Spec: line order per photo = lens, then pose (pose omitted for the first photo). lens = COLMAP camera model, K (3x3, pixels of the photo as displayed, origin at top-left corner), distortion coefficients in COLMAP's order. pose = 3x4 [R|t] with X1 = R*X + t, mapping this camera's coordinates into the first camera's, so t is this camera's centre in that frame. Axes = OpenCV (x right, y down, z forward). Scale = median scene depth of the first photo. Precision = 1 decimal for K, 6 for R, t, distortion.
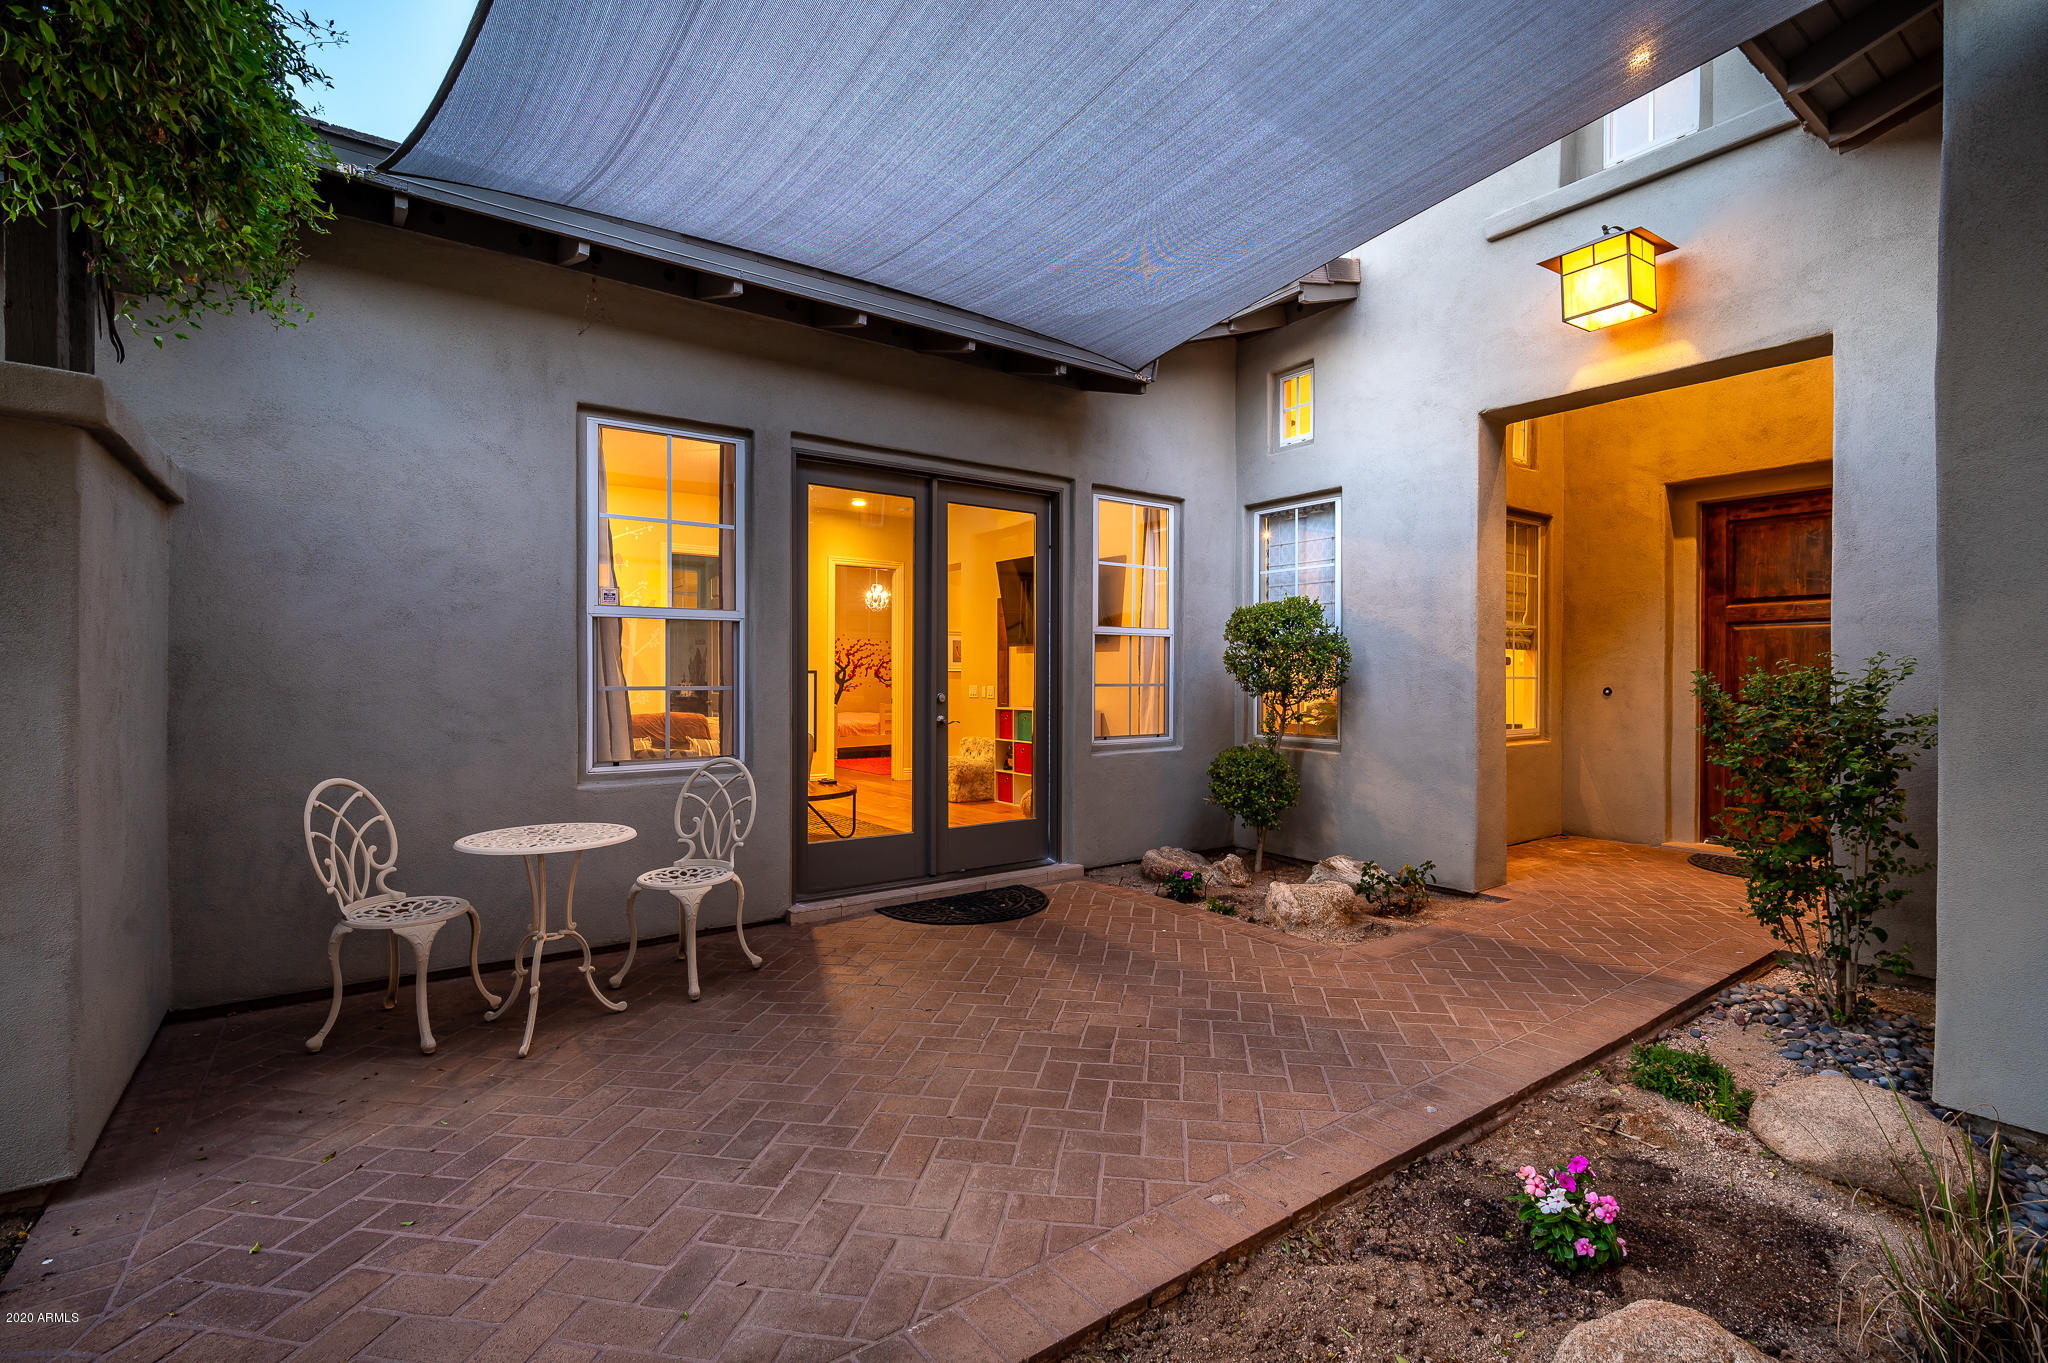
lens RADIAL K [[931.0, 0, 1024.0], [0, 931.0, 681.5], [0, 0, 1]] dist [0.003270, 0.000056]
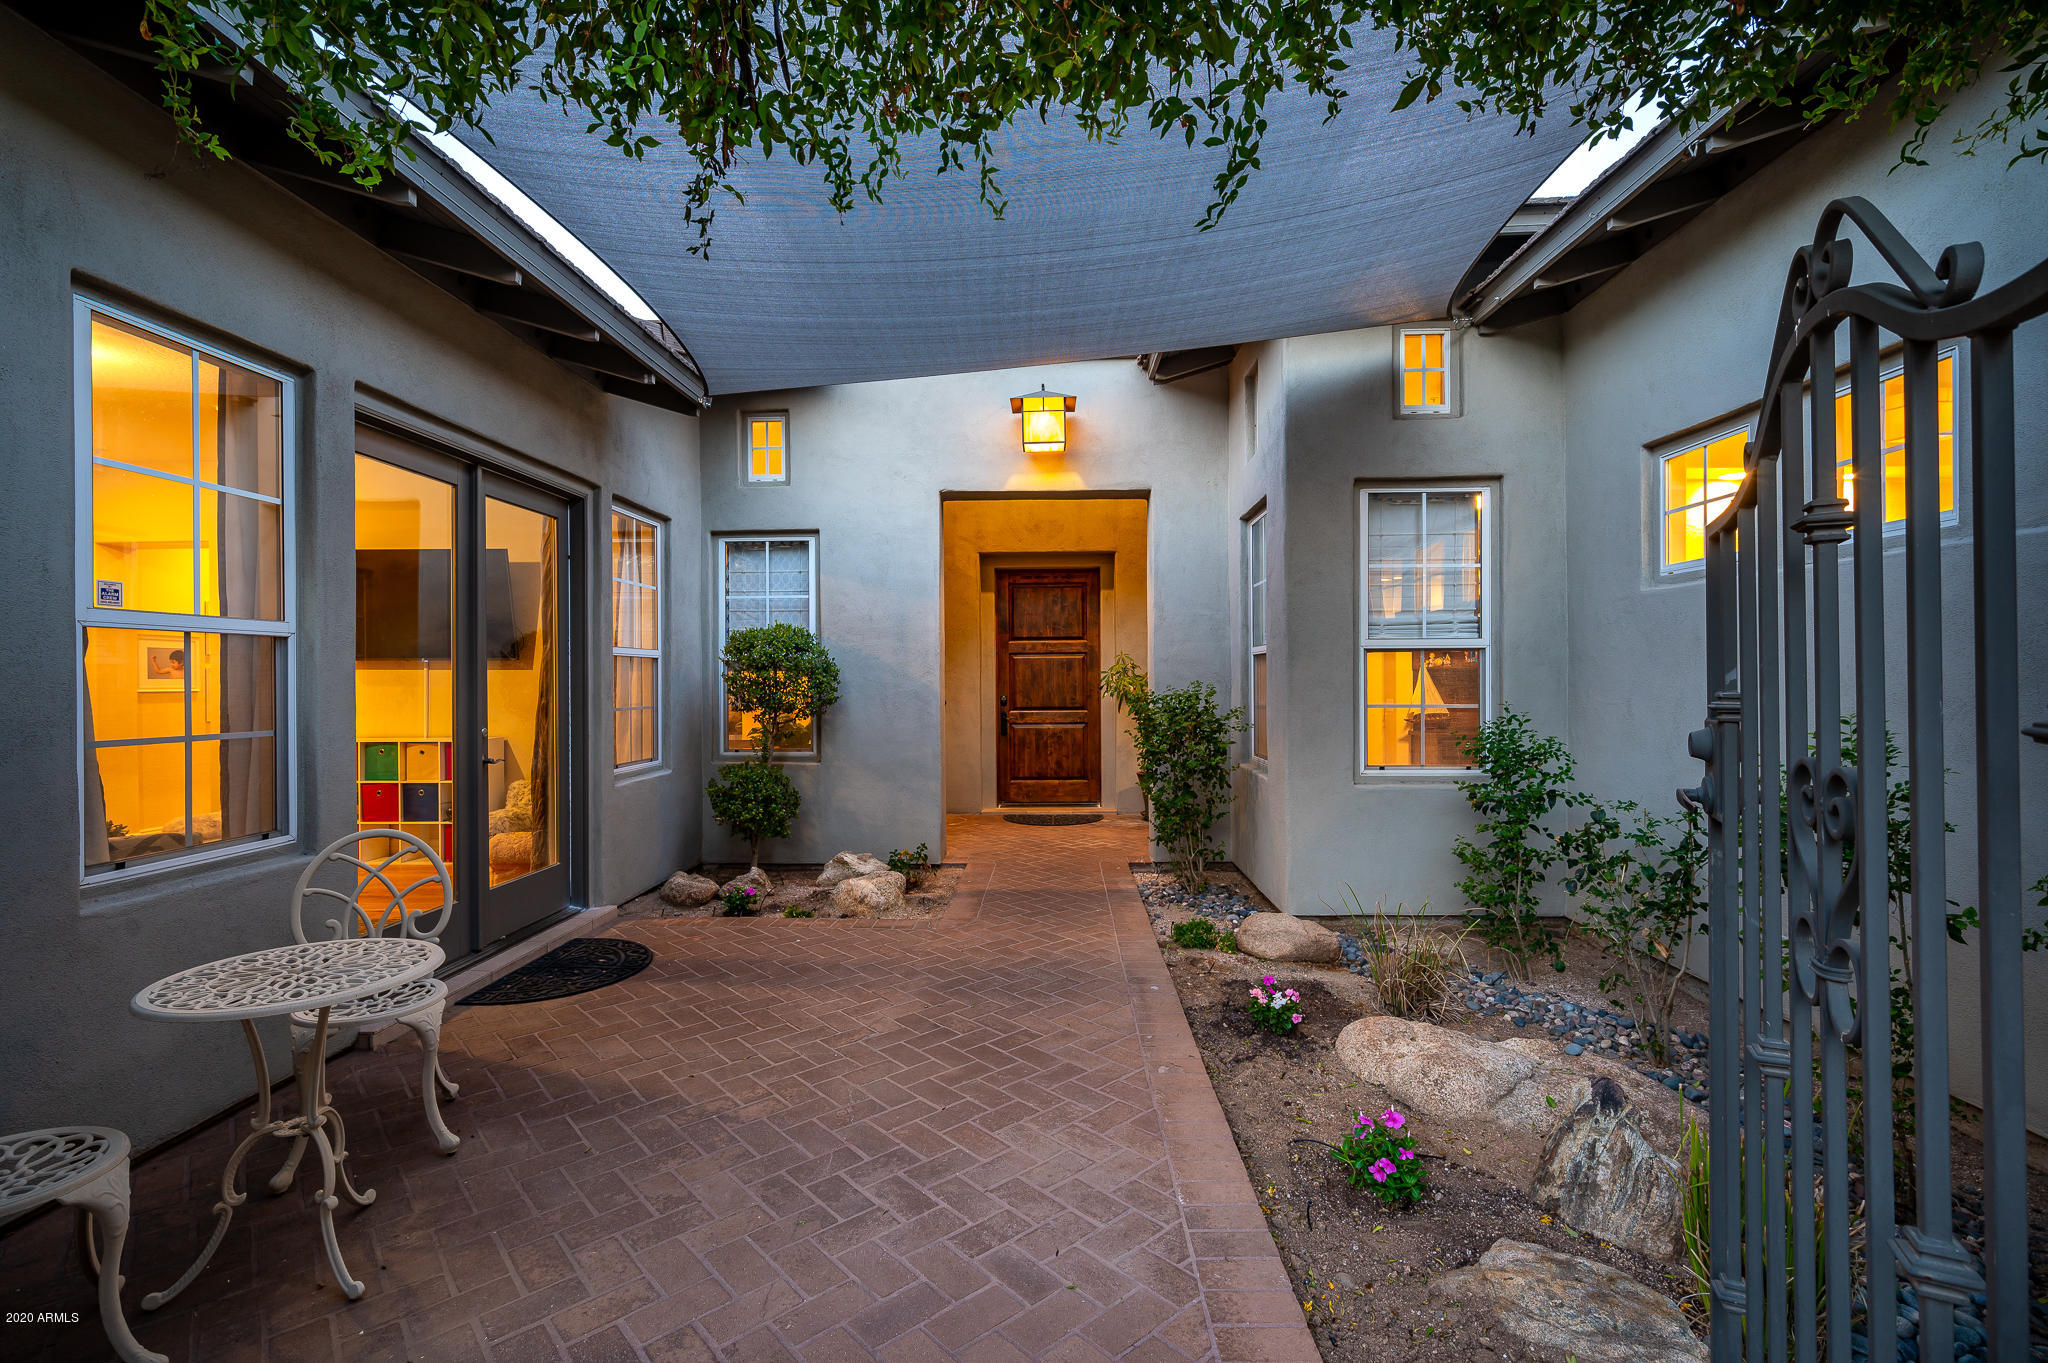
lens RADIAL K [[931.0, 0, 1024.0], [0, 931.0, 681.5], [0, 0, 1]] dist [0.003270, 0.000056]
pose [[0.612128, -0.005977, 0.790736, -0.447459], [0.011486, 0.999933, -0.001333, -0.020643], [-0.790675, 0.009898, 0.612156, 0.117286]]
